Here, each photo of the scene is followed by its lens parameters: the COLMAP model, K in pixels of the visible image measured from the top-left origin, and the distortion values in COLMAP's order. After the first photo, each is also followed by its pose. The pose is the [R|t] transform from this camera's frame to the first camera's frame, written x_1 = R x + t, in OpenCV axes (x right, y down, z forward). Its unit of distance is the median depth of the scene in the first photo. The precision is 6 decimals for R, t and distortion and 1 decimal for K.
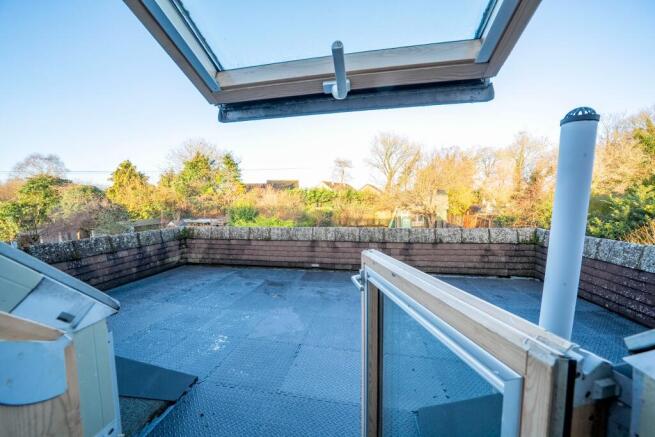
lens RADIAL K [[226.2, 0, 325.9], [0, 226.2, 220.9], [0, 0, 1]] dist [-0.020112, -0.000028]
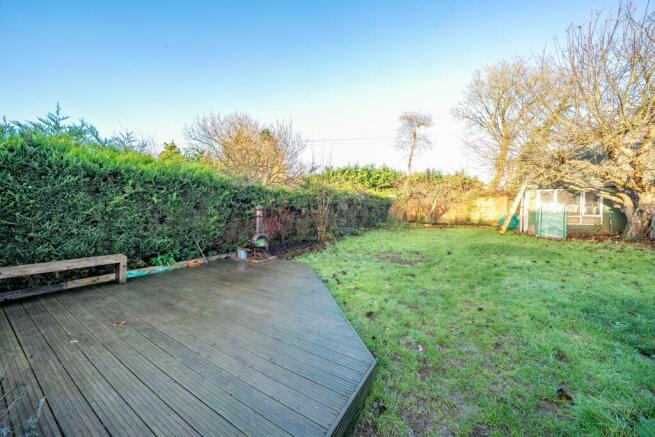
lens RADIAL K [[226.2, 0, 326.7], [0, 226.2, 219.3], [0, 0, 1]] dist [-0.020112, -0.000028]
pose [[0.929946, 0.045812, -0.364832, 0.118305], [-0.060522, 0.997746, -0.028982, 0.060126], [0.362682, 0.049032, 0.930622, 0.487064]]
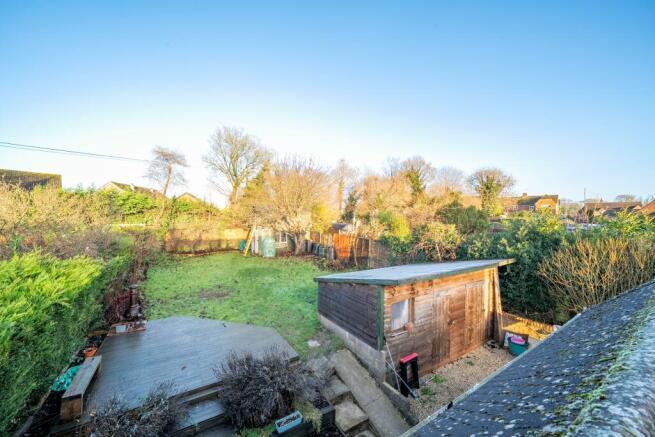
lens RADIAL K [[244.7, 0, 326.2], [0, 244.7, 220.0], [0, 0, 1]] dist [-0.008938, 0.000083]
pose [[0.738149, 0.017017, 0.674424, -0.085627], [0.028319, 0.998019, -0.056177, -0.025233], [-0.674044, 0.060566, 0.736204, 0.247228]]
